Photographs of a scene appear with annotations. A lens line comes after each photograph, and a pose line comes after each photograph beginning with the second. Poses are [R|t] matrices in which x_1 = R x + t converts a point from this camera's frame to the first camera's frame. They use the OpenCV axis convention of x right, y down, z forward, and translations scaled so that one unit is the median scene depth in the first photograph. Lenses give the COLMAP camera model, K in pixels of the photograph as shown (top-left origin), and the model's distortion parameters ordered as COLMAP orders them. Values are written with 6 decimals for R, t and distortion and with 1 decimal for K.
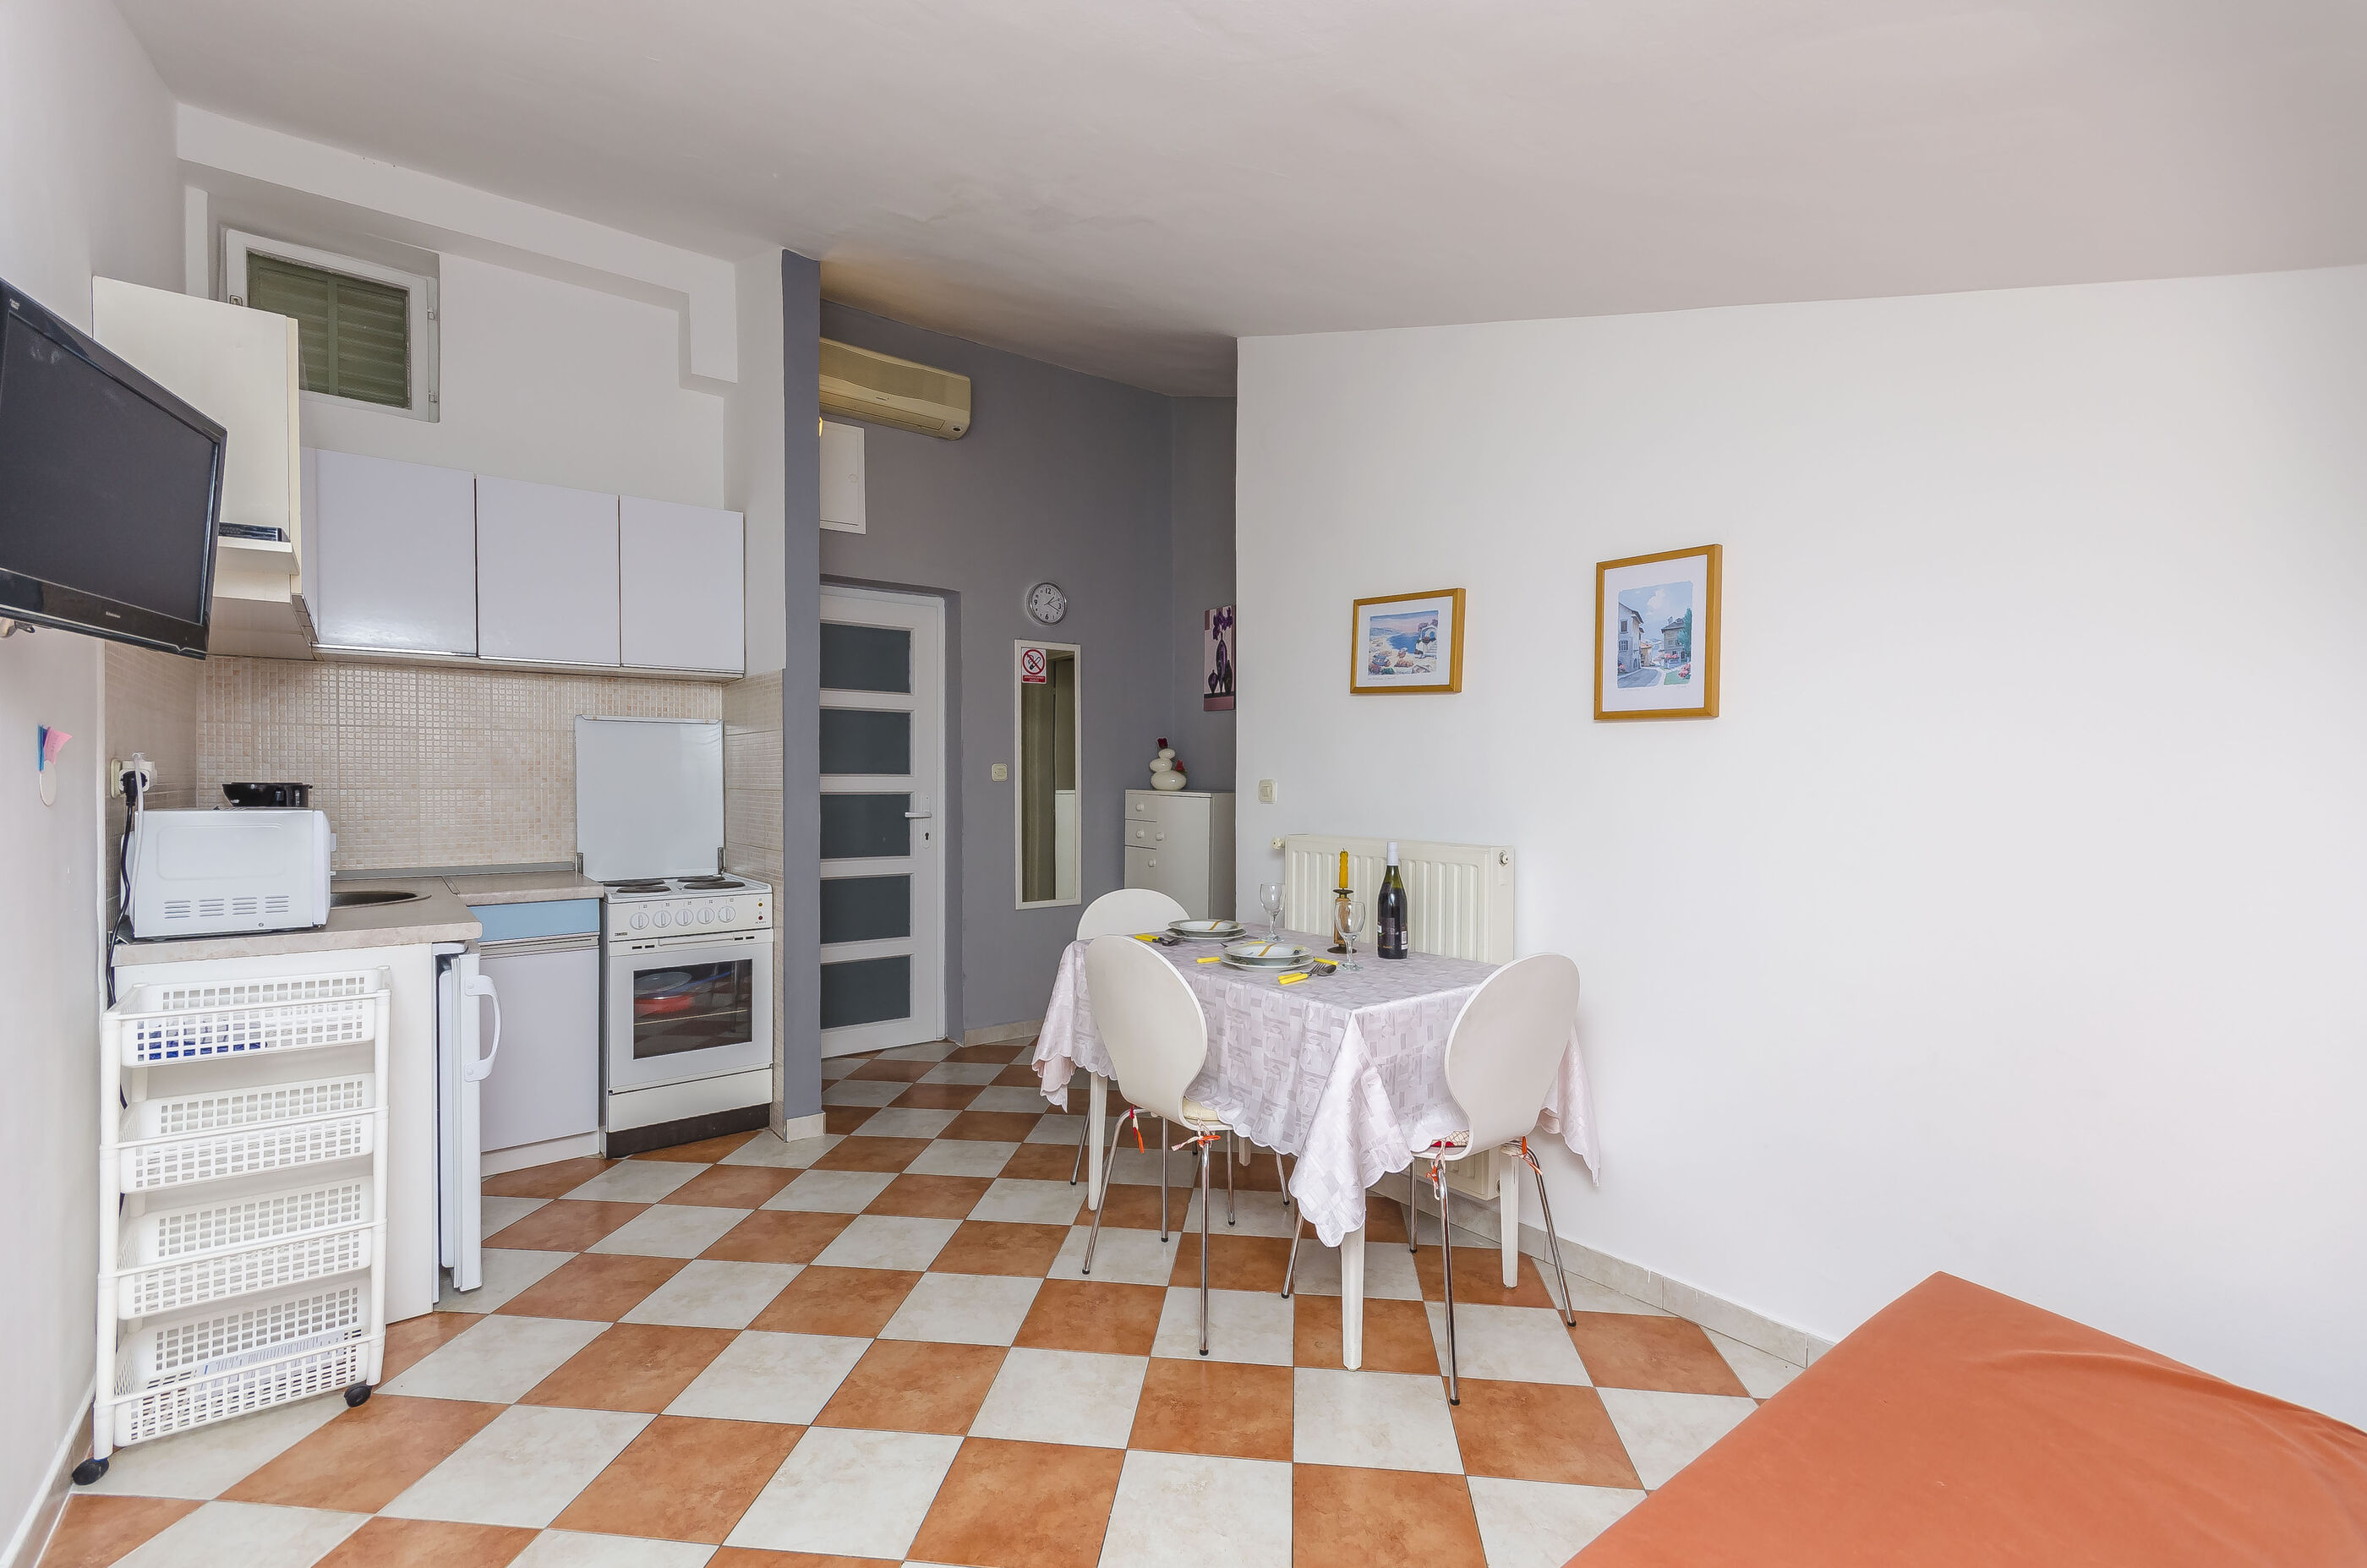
lens RADIAL K [[1028.3, 0, 1208.3], [0, 1028.3, 778.7], [0, 0, 1]] dist [0.002805, 0.000066]
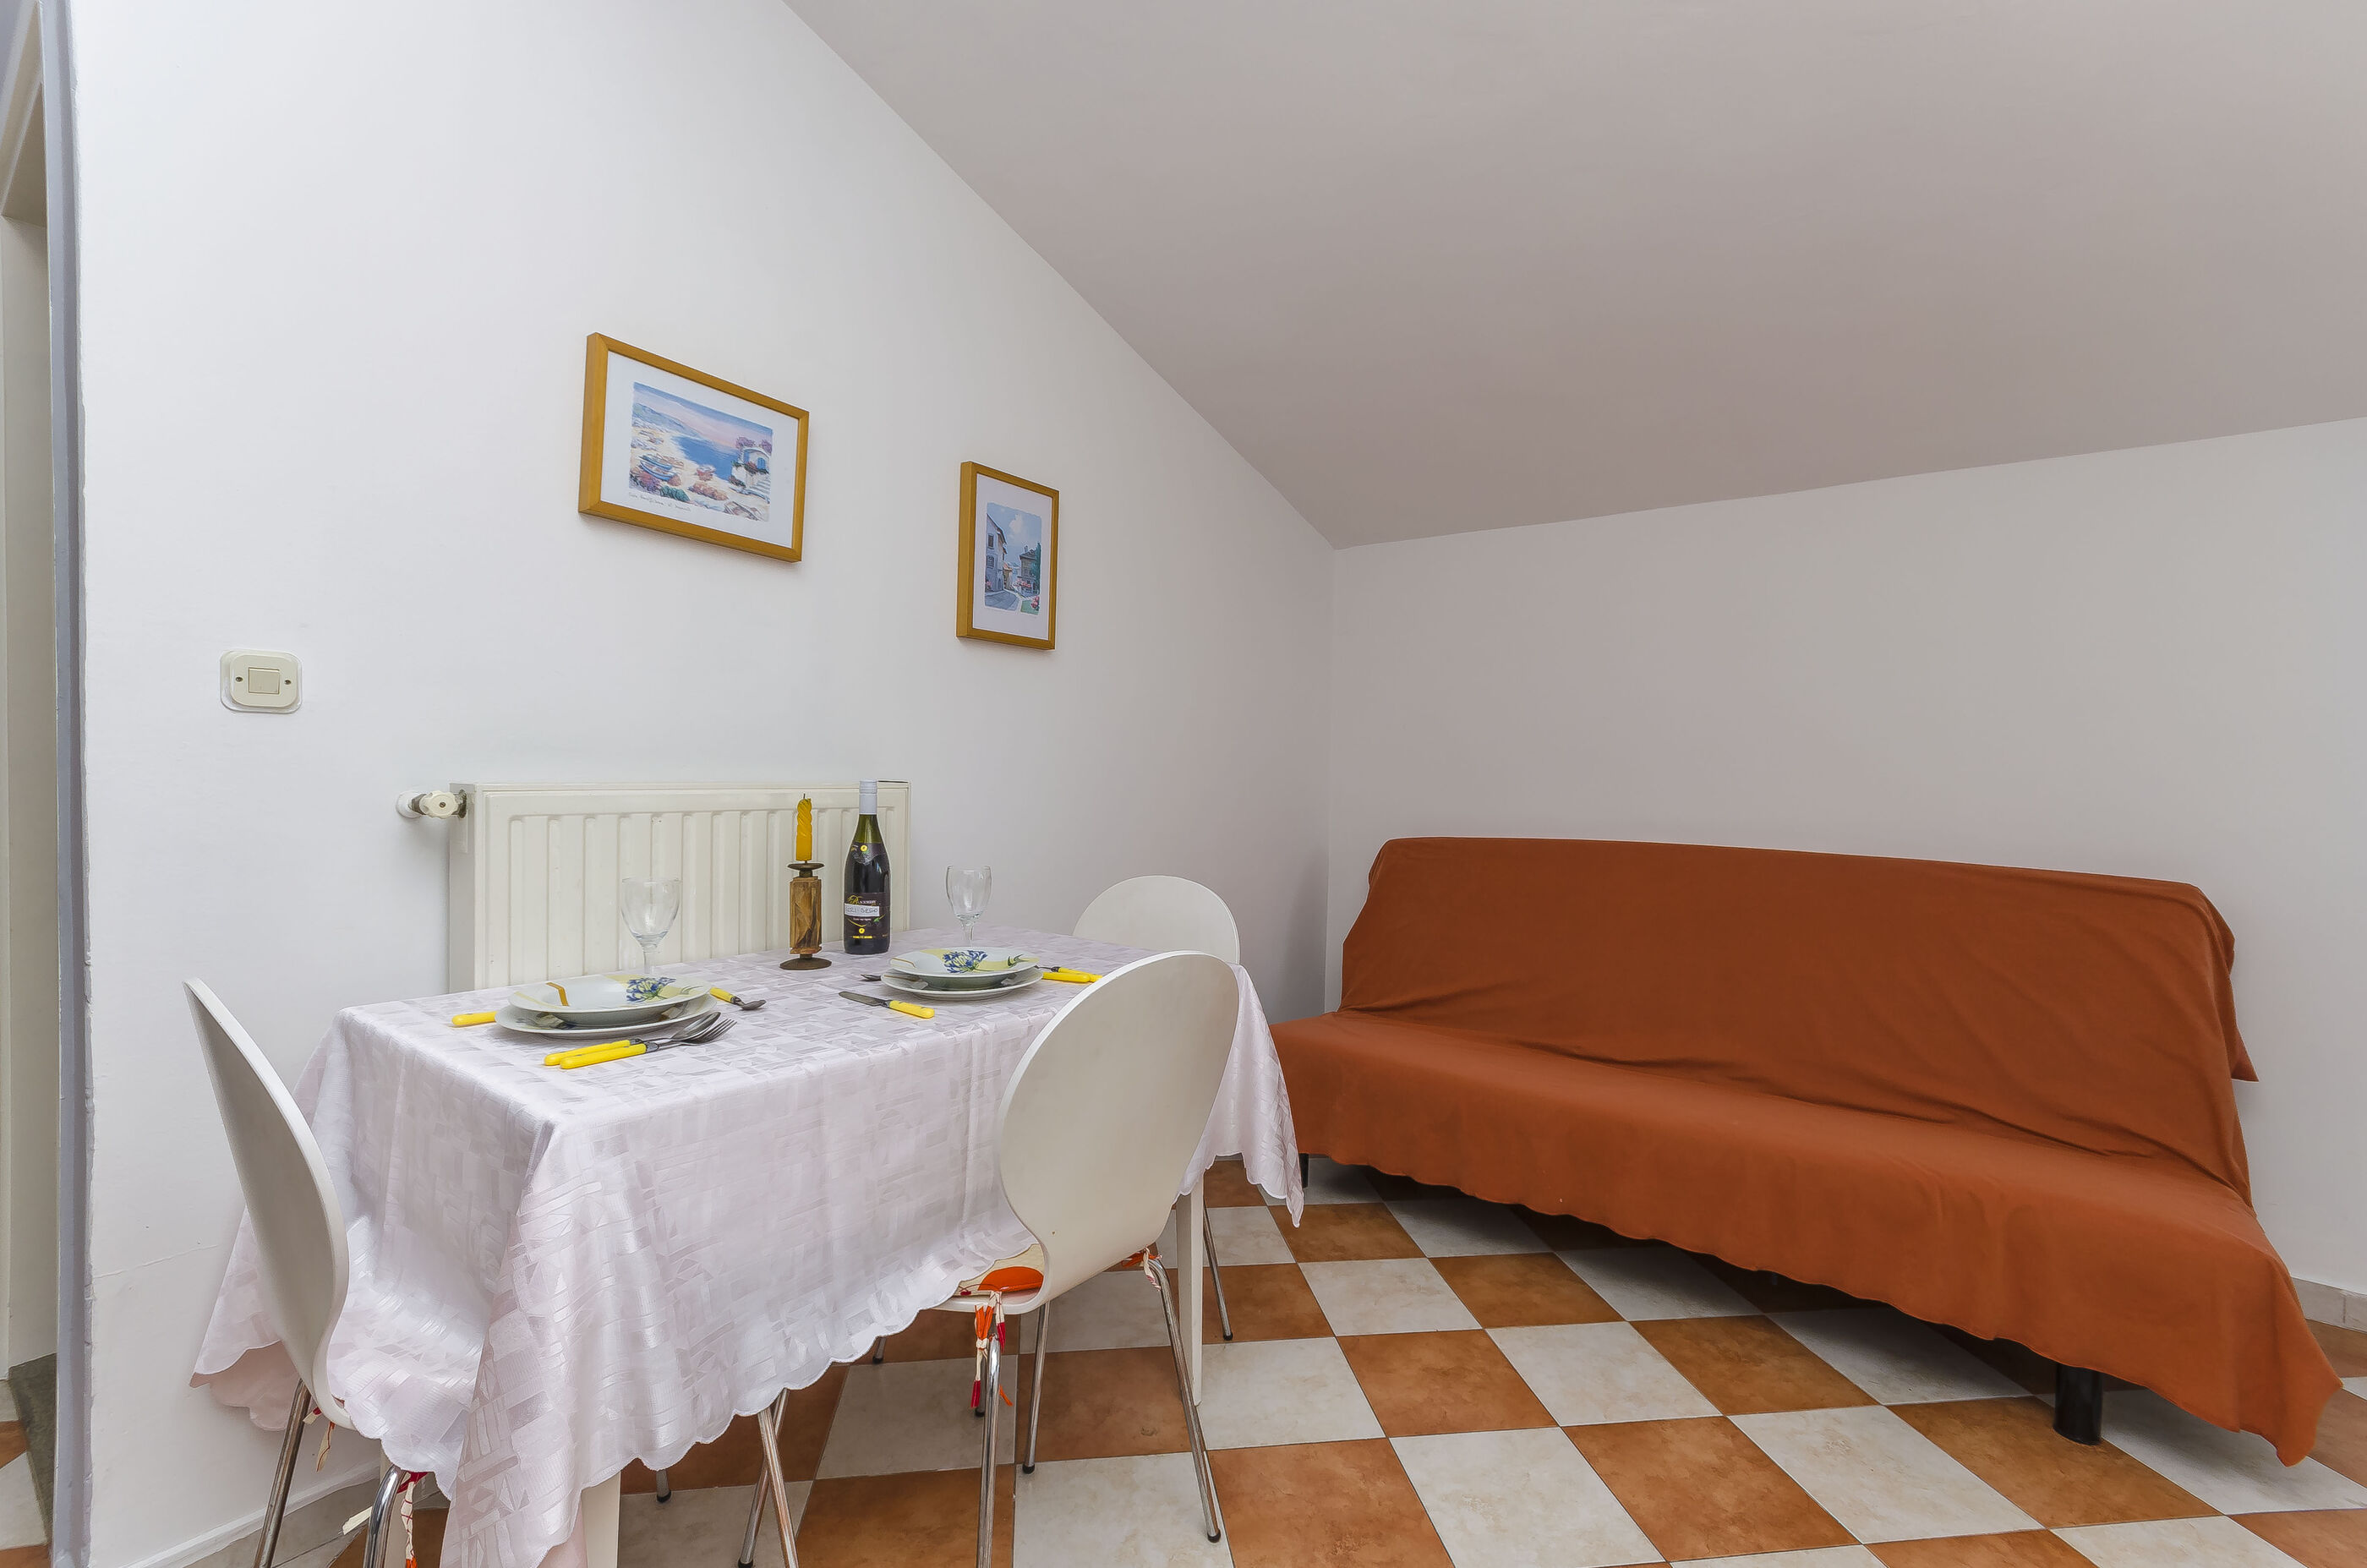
lens RADIAL K [[1045.0, 0, 1183.5], [0, 1045.0, 784.0], [0, 0, 1]] dist [0.002529, 0.000144]
pose [[-0.222610, -0.024564, 0.974598, -0.479040], [-0.018188, 0.999613, 0.021040, 0.042637], [-0.974738, -0.013043, -0.222971, 0.866545]]
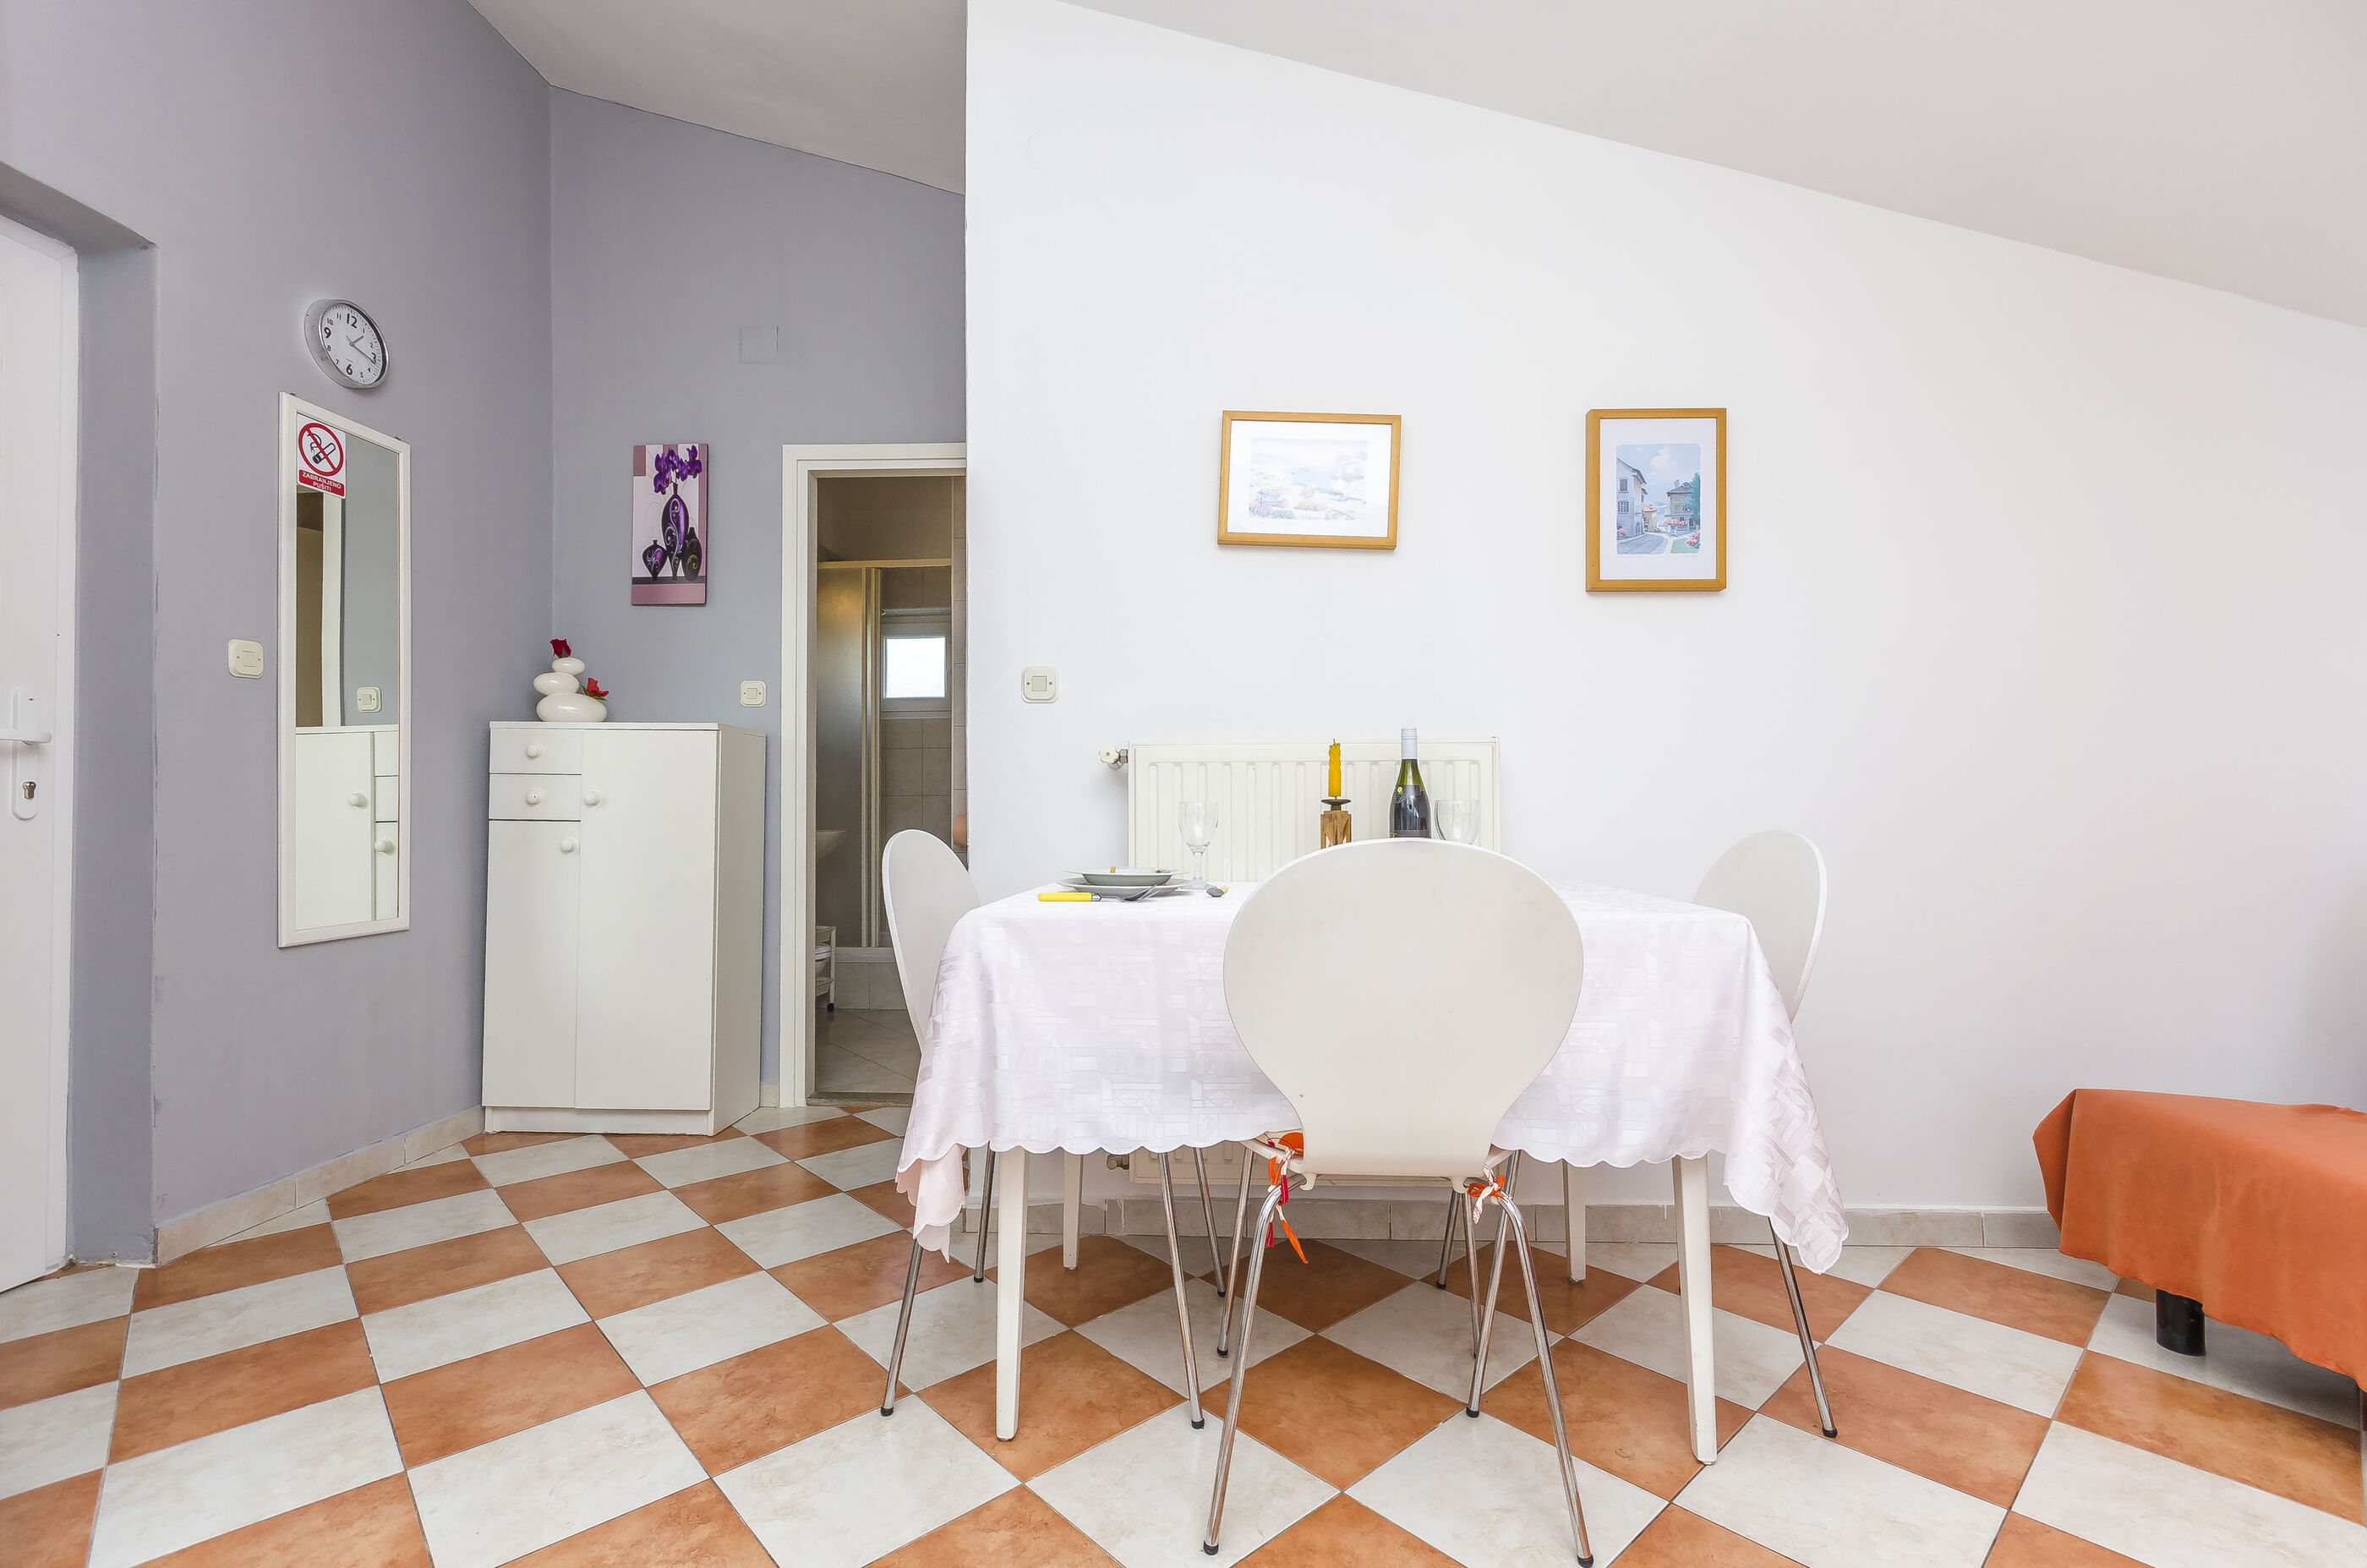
lens RADIAL K [[1035.3, 0, 1183.5], [0, 1035.3, 784.0], [0, 0, 1]] dist [0.007991, -0.000146]
pose [[0.673766, 0.011479, 0.738856, -0.426728], [0.007264, 0.999728, -0.022157, 0.106111], [-0.738909, 0.020295, 0.673499, 0.569468]]
